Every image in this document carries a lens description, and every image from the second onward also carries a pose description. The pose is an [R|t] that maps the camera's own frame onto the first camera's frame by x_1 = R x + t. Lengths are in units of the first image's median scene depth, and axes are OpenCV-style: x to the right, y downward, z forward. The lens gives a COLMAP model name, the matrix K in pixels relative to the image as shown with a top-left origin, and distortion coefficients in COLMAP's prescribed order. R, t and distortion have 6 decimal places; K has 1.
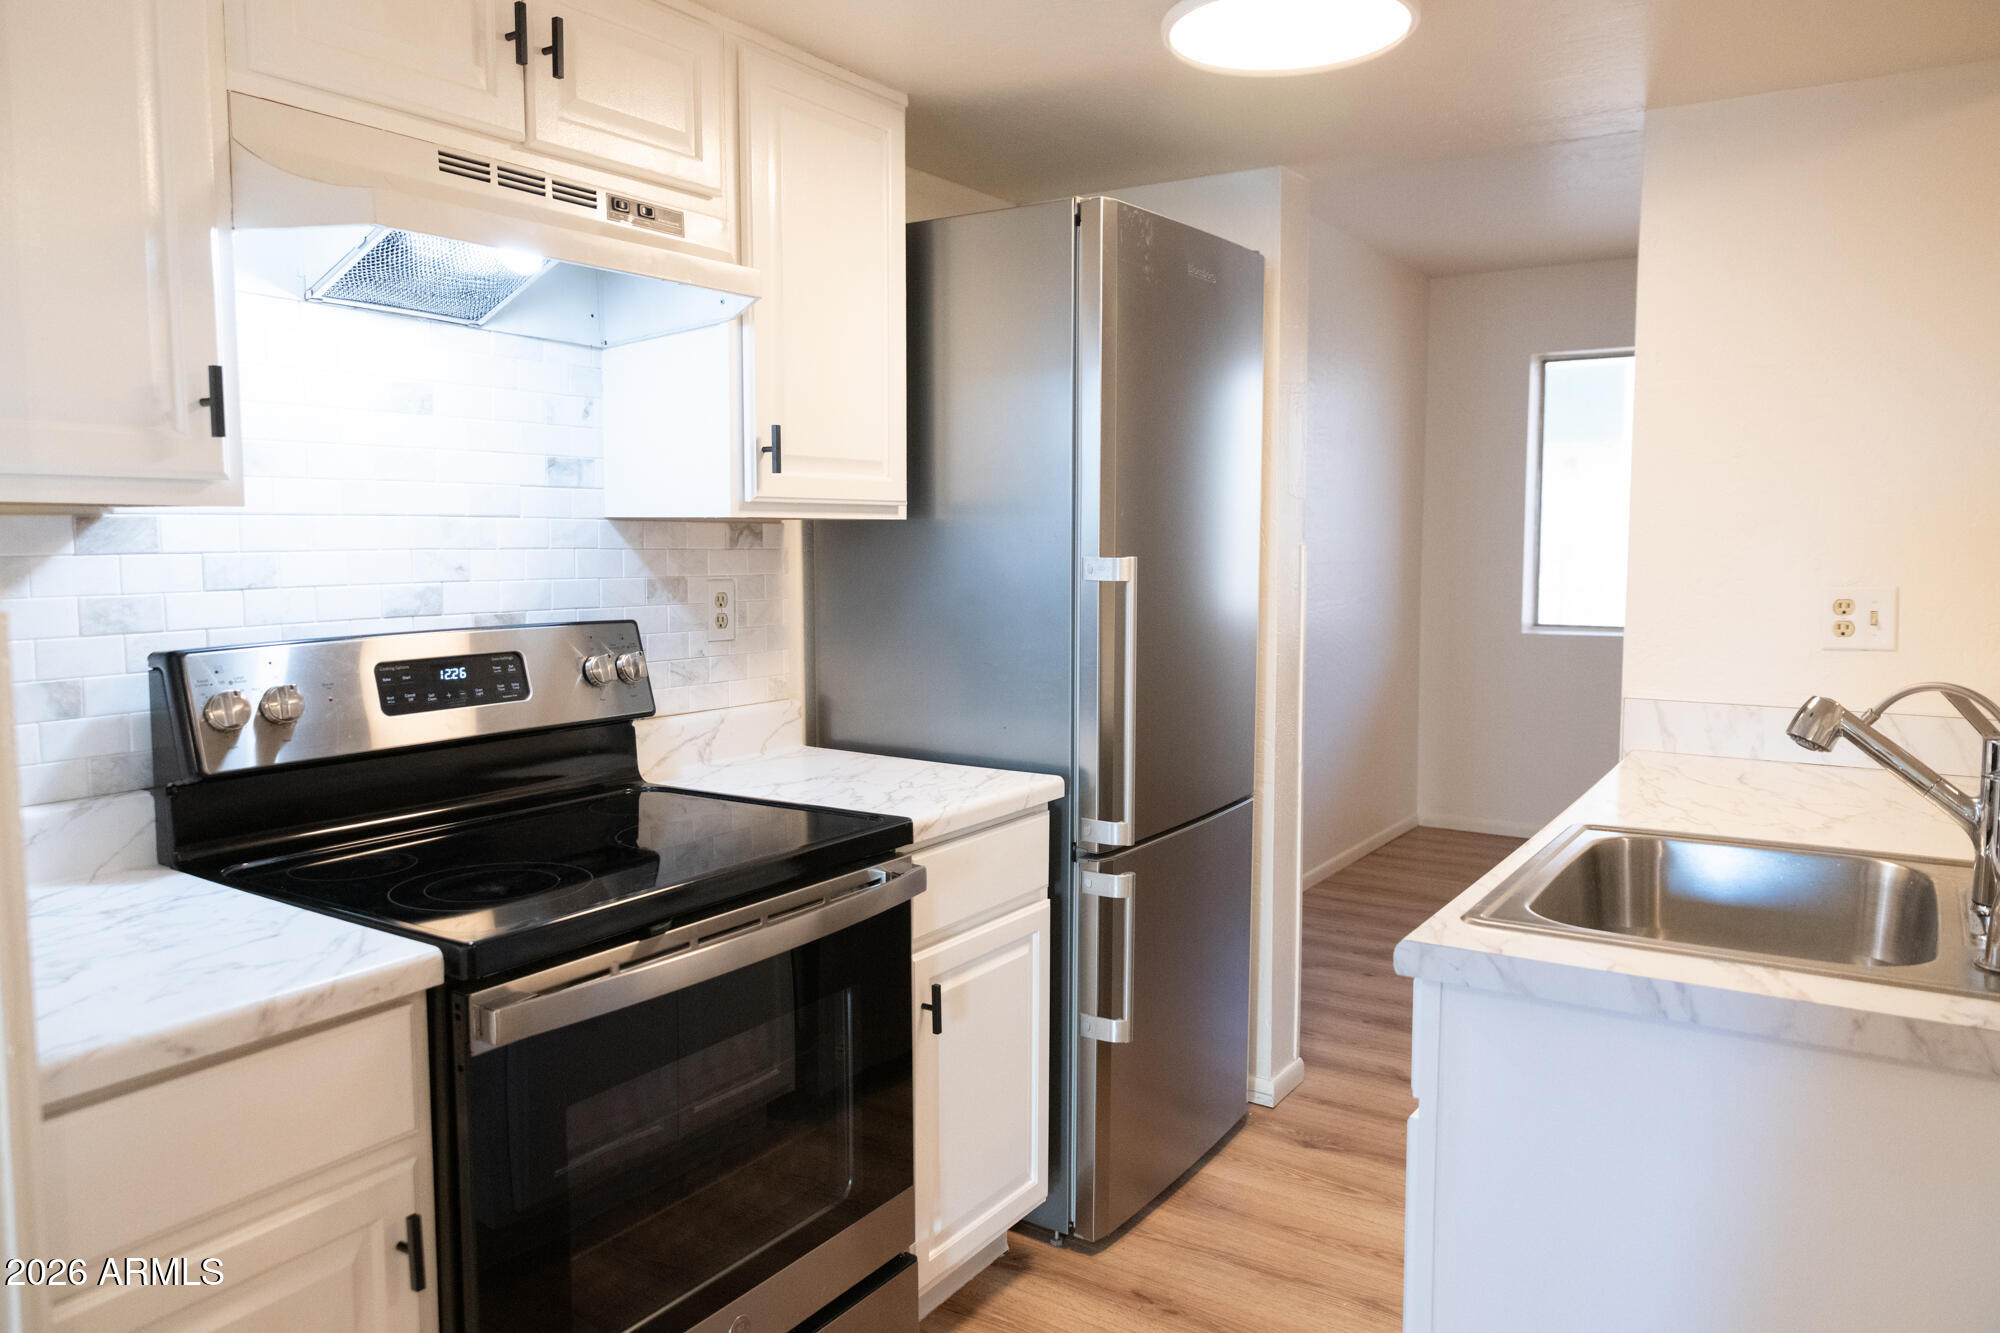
lens RADIAL K [[1386.6, 0, 1016.1], [0, 1386.6, 654.9], [0, 0, 1]] dist [-0.013226, 0.001228]
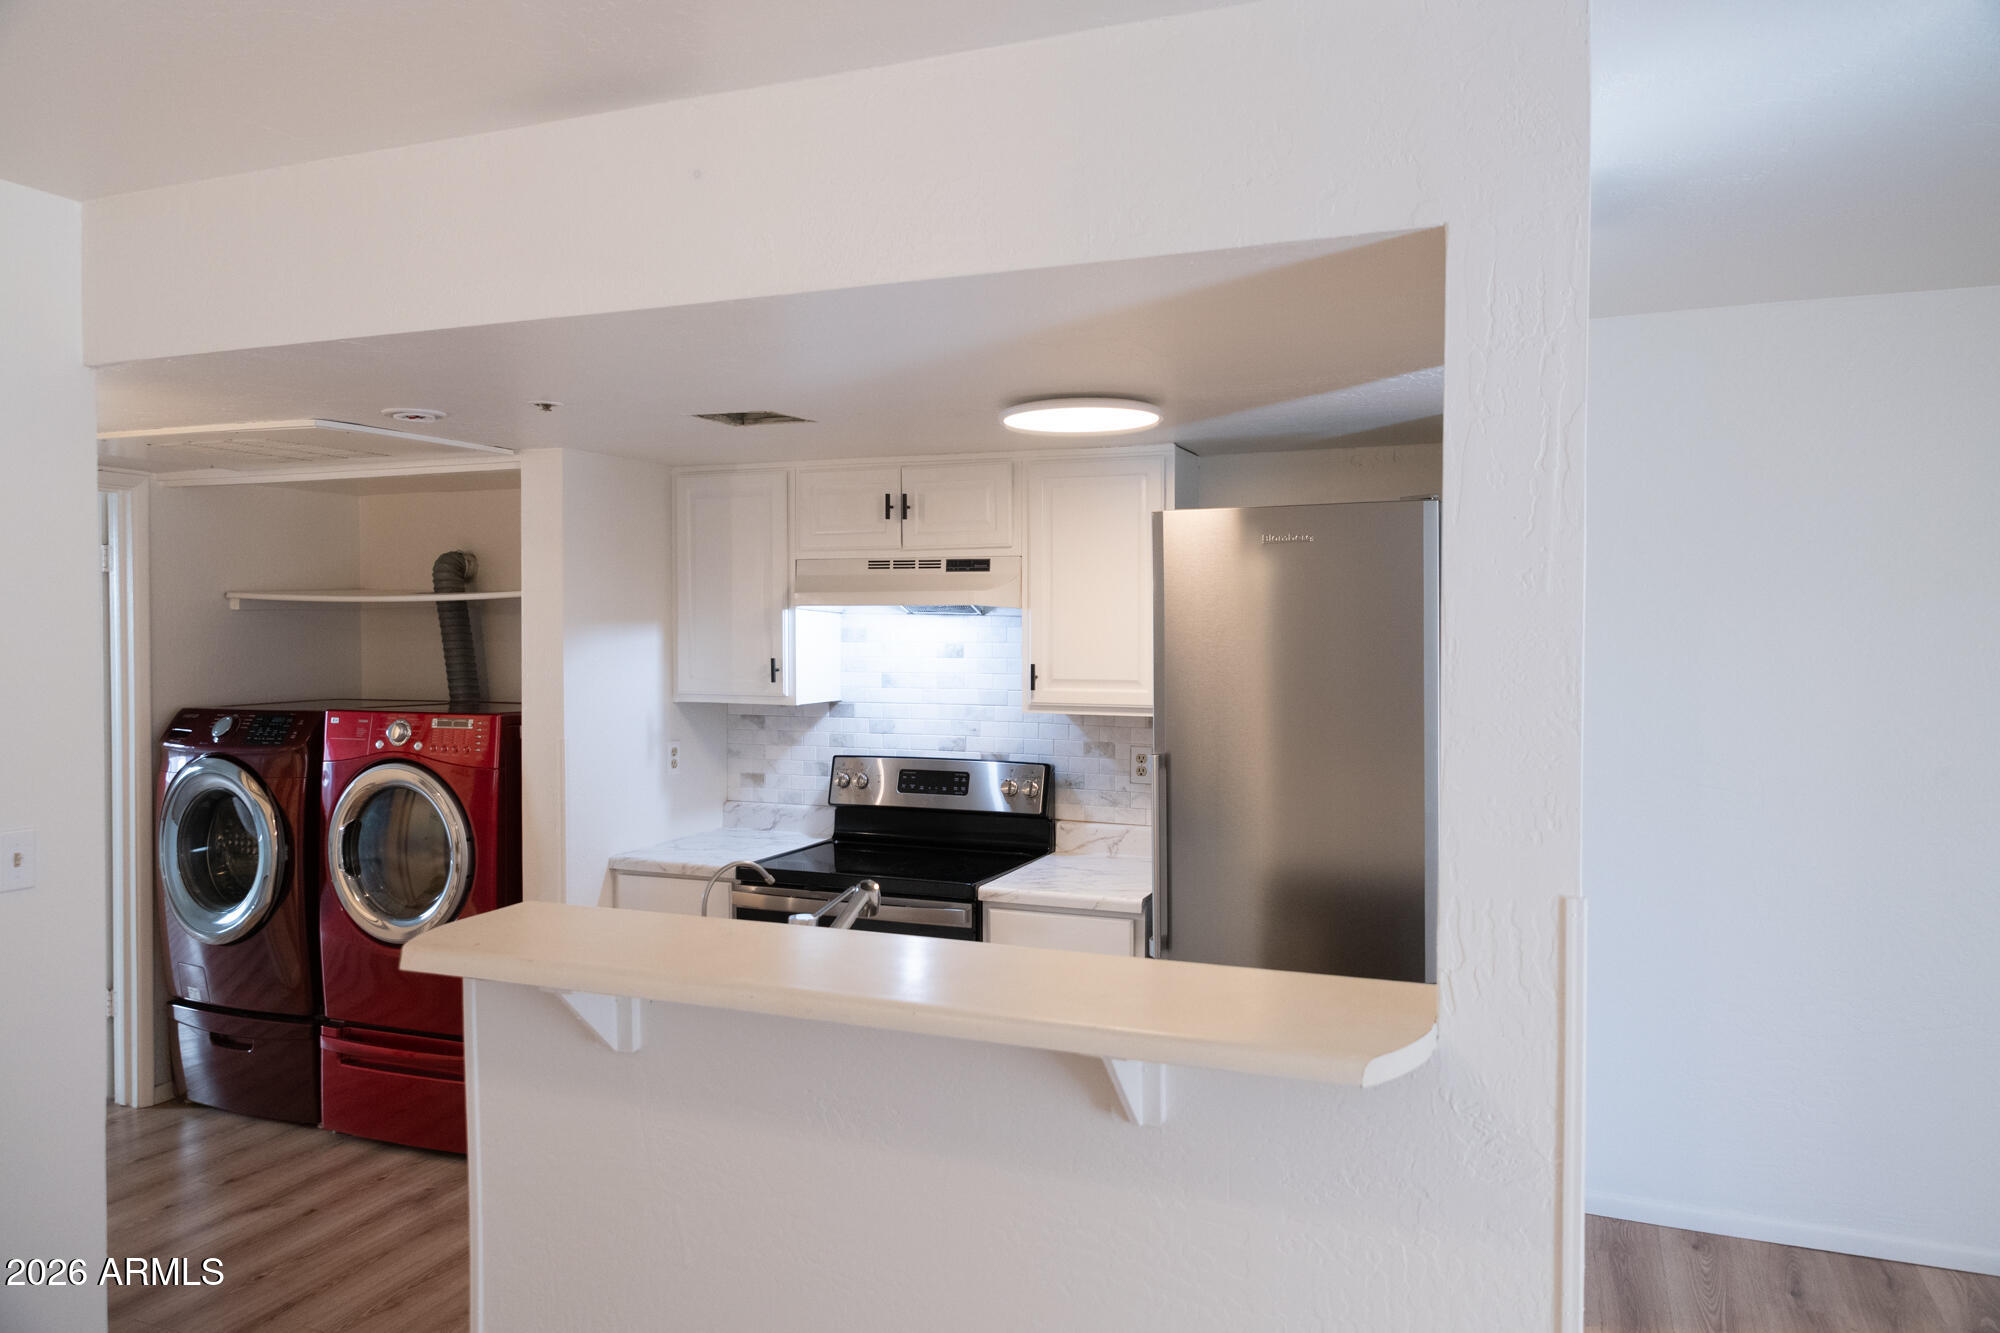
lens RADIAL K [[1401.3, 0, 1000.0], [0, 1401.3, 666.5], [0, 0, 1]] dist [-0.005336, 0.000670]
pose [[0.187742, 0.032280, -0.981688, 1.640410], [-0.086214, 0.996144, 0.016267, -0.191551], [0.978427, 0.081581, 0.189801, 0.616952]]
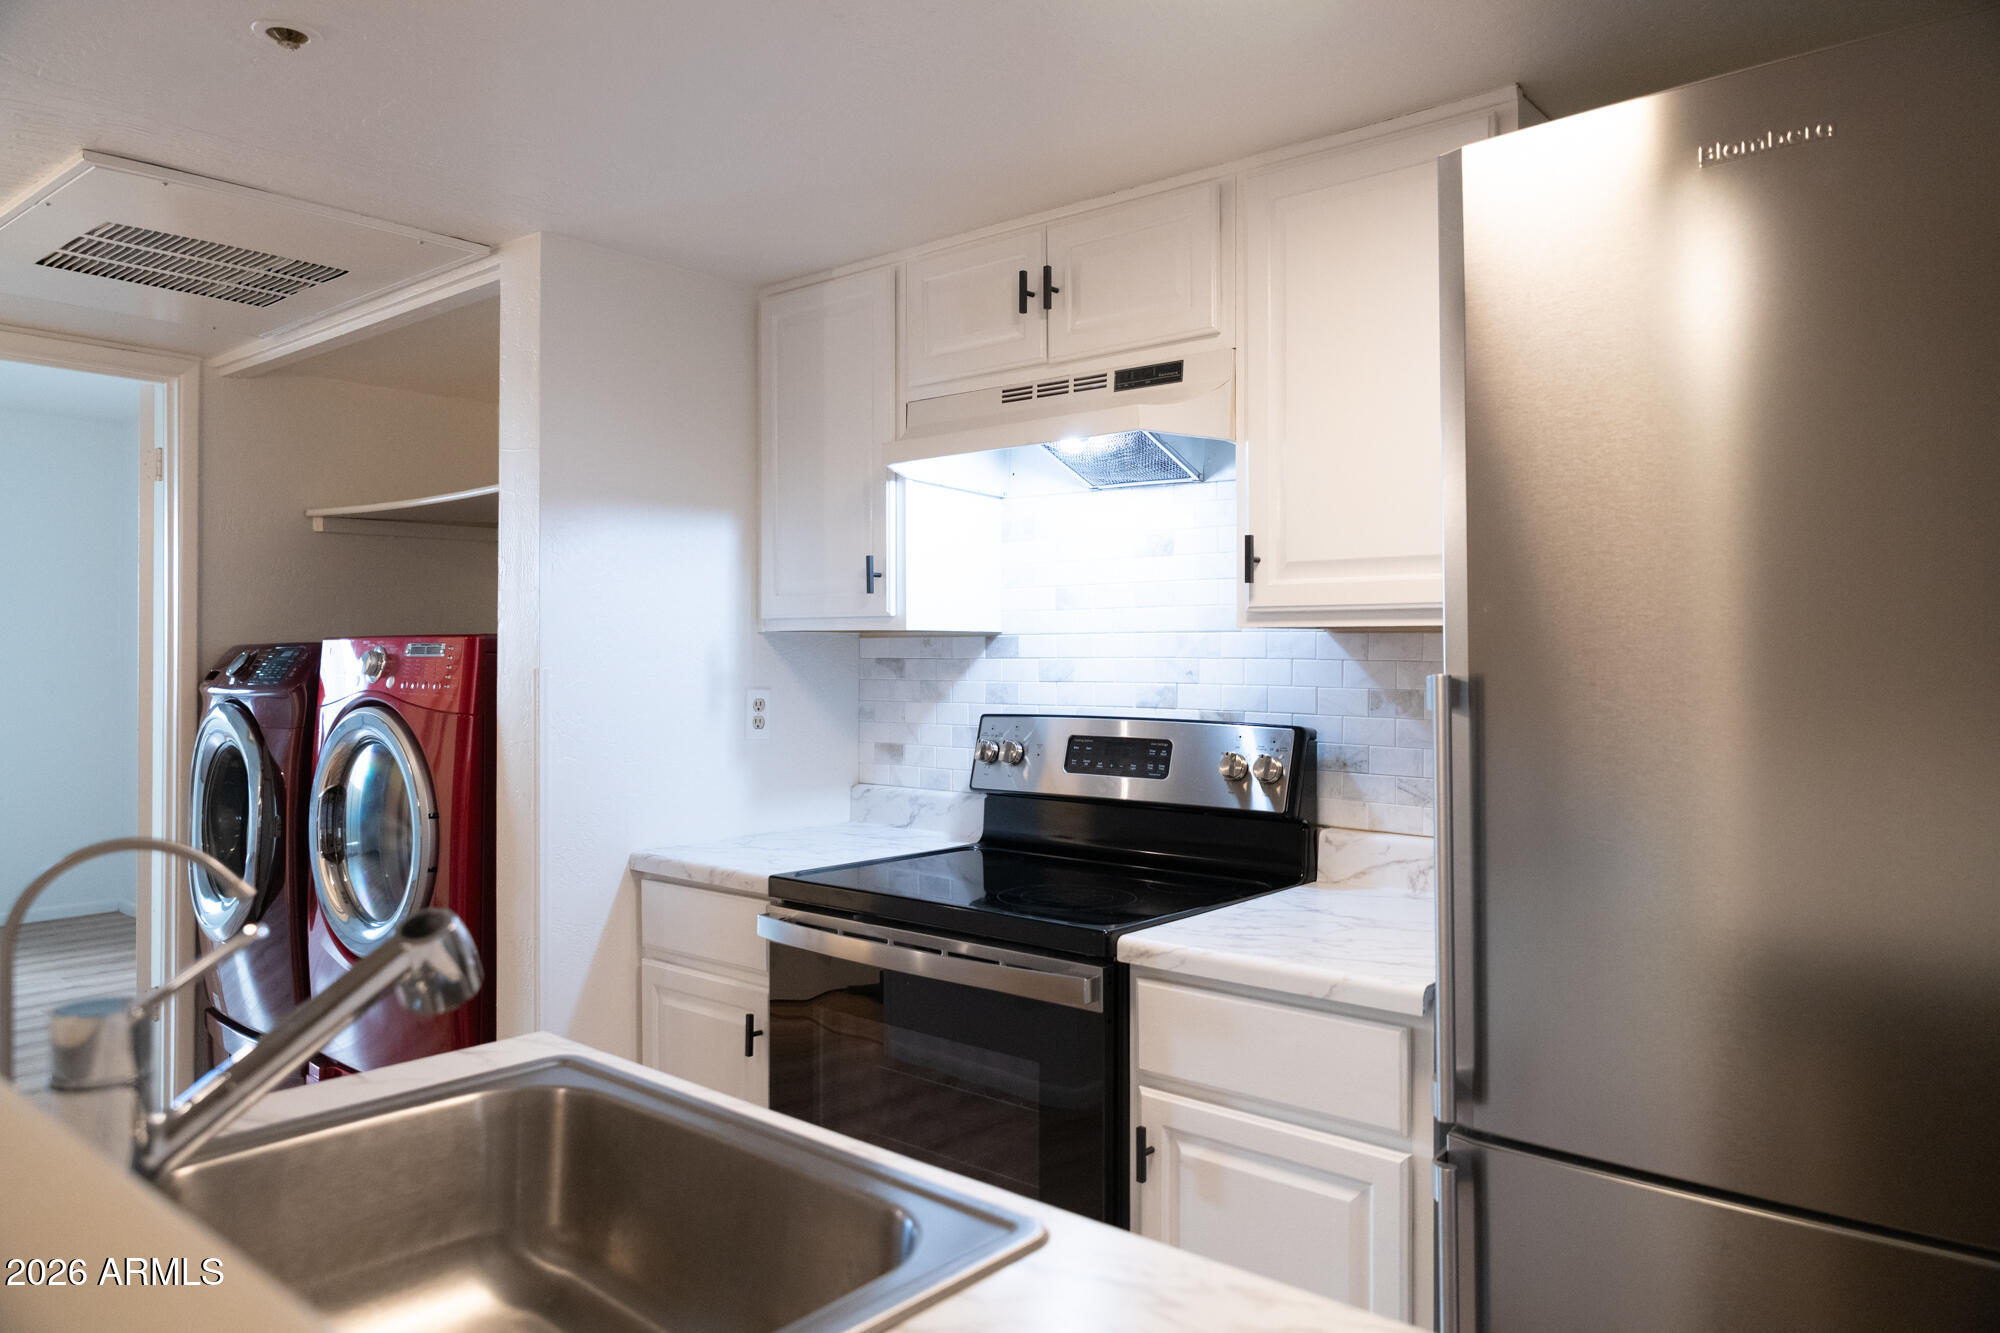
lens RADIAL K [[1353.4, 0, 984.6], [0, 1353.4, 664.0], [0, 0, 1]] dist [-0.010027, -0.000611]
pose [[-0.142111, 0.007964, -0.989819, 0.830583], [-0.087461, 0.995956, 0.020570, -0.078280], [0.985979, 0.089494, -0.140840, 0.968981]]
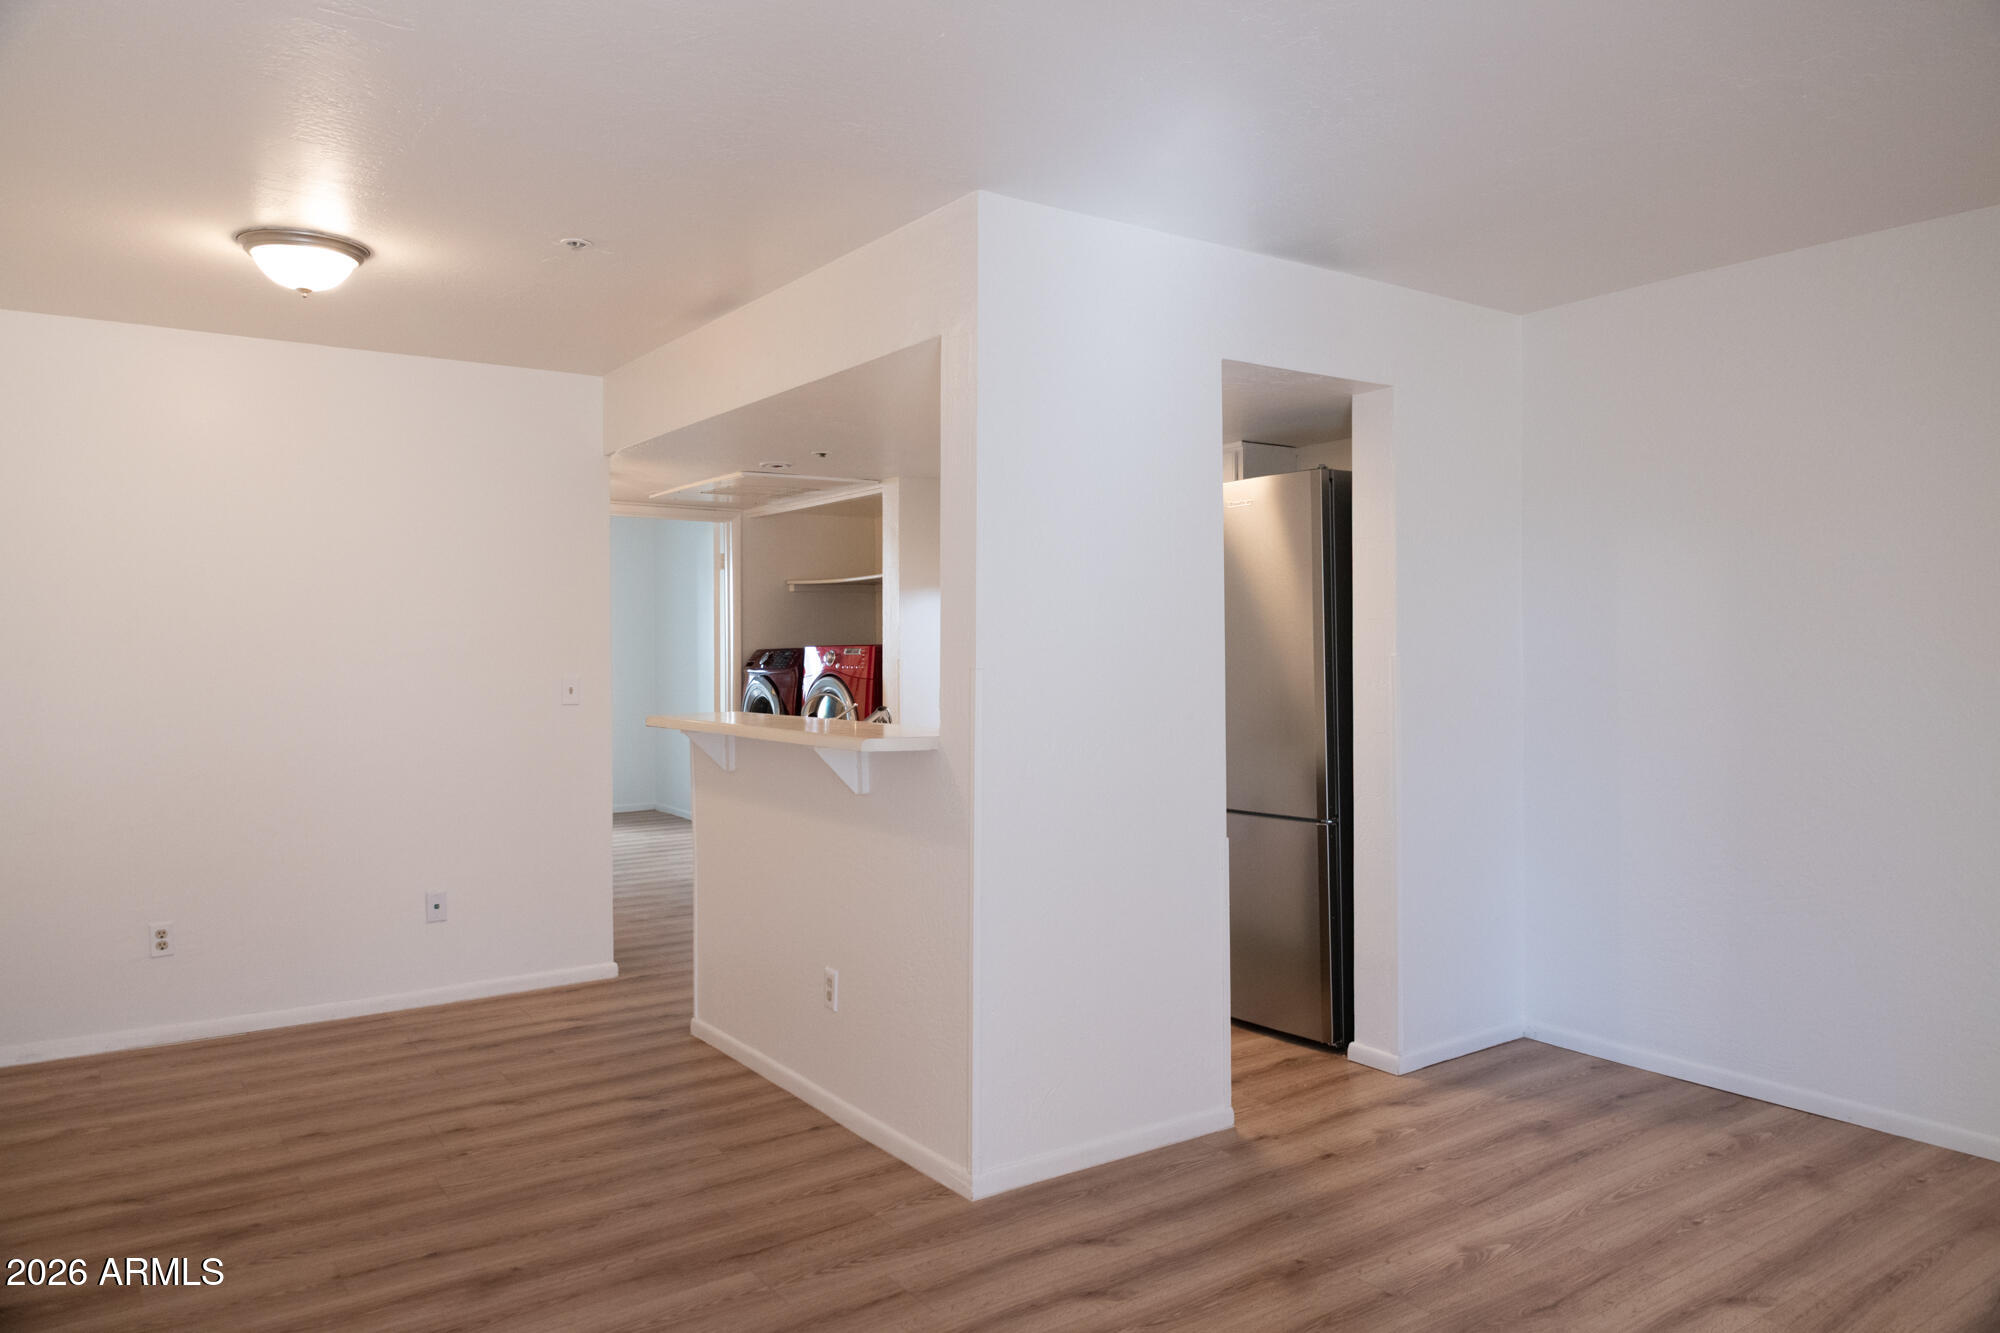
lens RADIAL K [[1401.5, 0, 1000.0], [0, 1401.5, 666.5], [0, 0, 1]] dist [-0.074298, -0.003593]
pose [[-0.392195, 0.011053, -0.919816, 2.357649], [-0.078416, 0.995886, 0.045403, -0.152114], [0.916534, 0.089935, -0.389715, 1.772324]]
